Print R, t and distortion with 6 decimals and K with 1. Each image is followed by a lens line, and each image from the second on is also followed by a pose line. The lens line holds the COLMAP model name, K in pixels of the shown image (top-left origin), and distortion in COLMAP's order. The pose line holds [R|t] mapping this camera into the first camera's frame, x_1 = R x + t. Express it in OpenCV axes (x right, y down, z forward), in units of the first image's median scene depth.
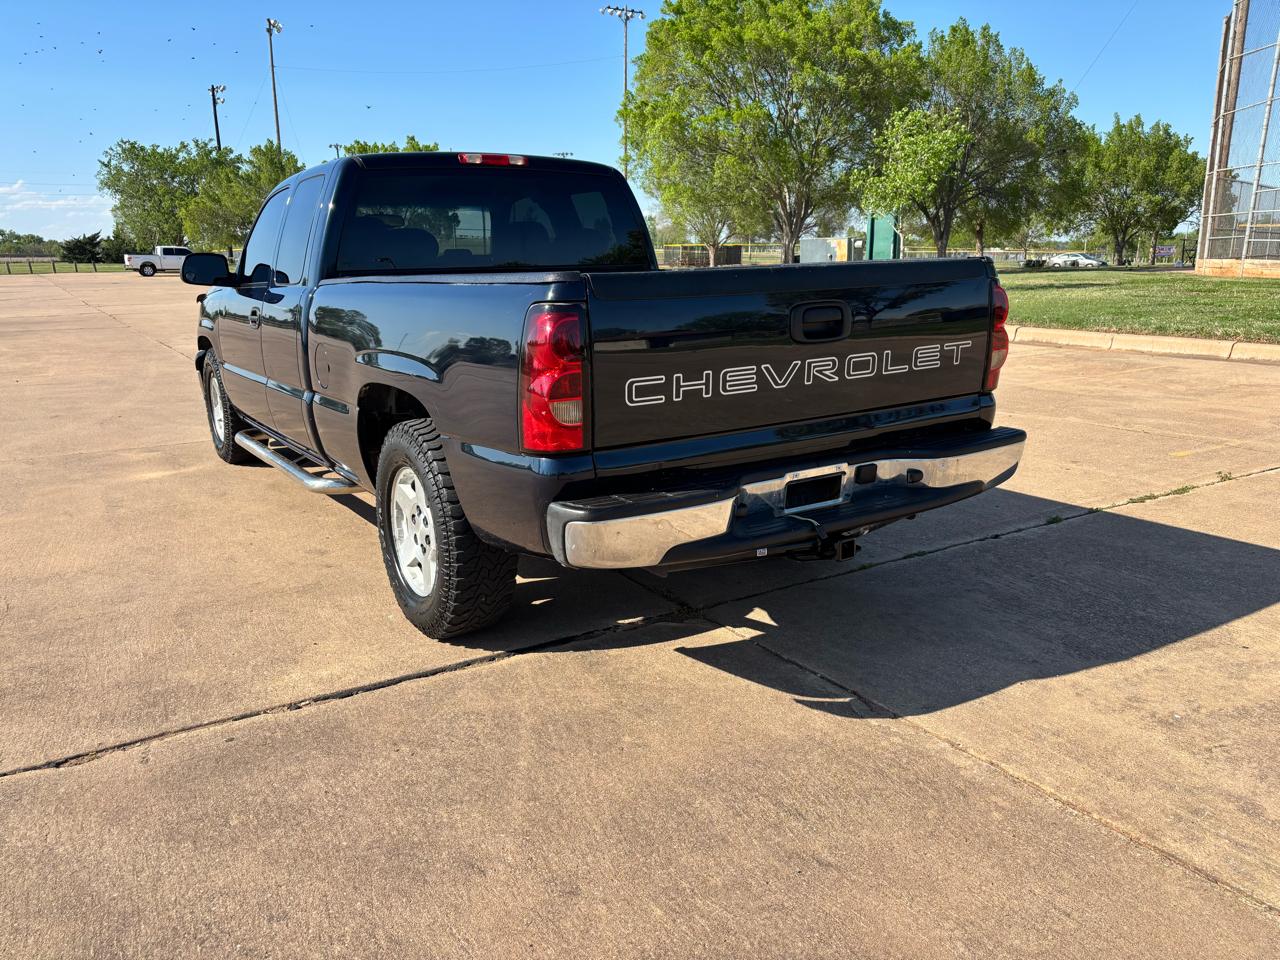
lens RADIAL K [[966.2, 0, 627.1], [0, 966.2, 482.0], [0, 0, 1]] dist [0.045091, -0.041392]
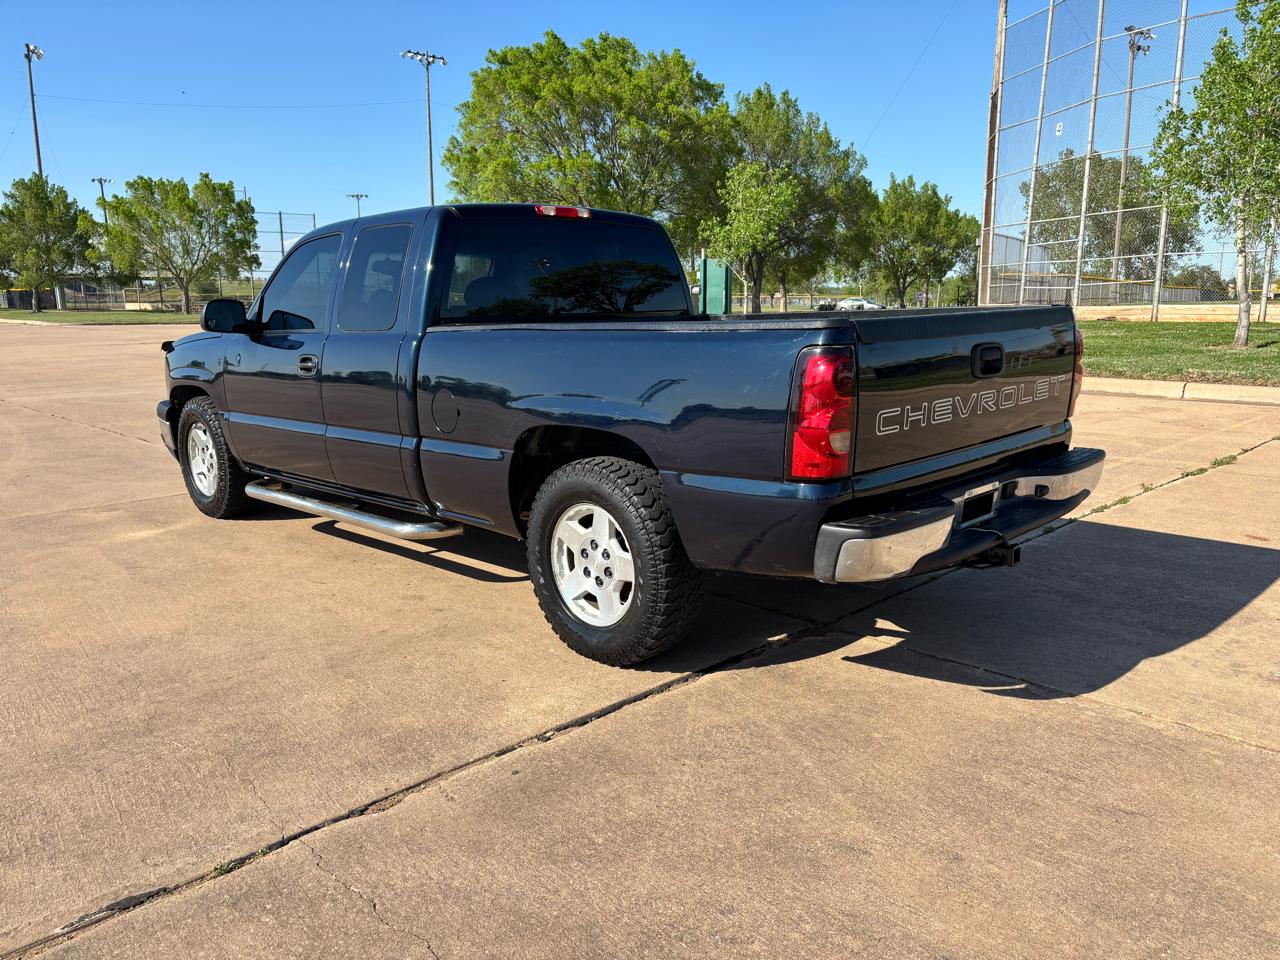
lens RADIAL K [[966.2, 0, 644.6], [0, 966.2, 485.2], [0, 0, 1]] dist [0.045091, -0.041392]
pose [[0.975719, -0.040817, 0.215188, -0.337383], [0.049338, 0.998190, -0.034373, 0.003199], [-0.213395, 0.044156, 0.975968, -0.029636]]
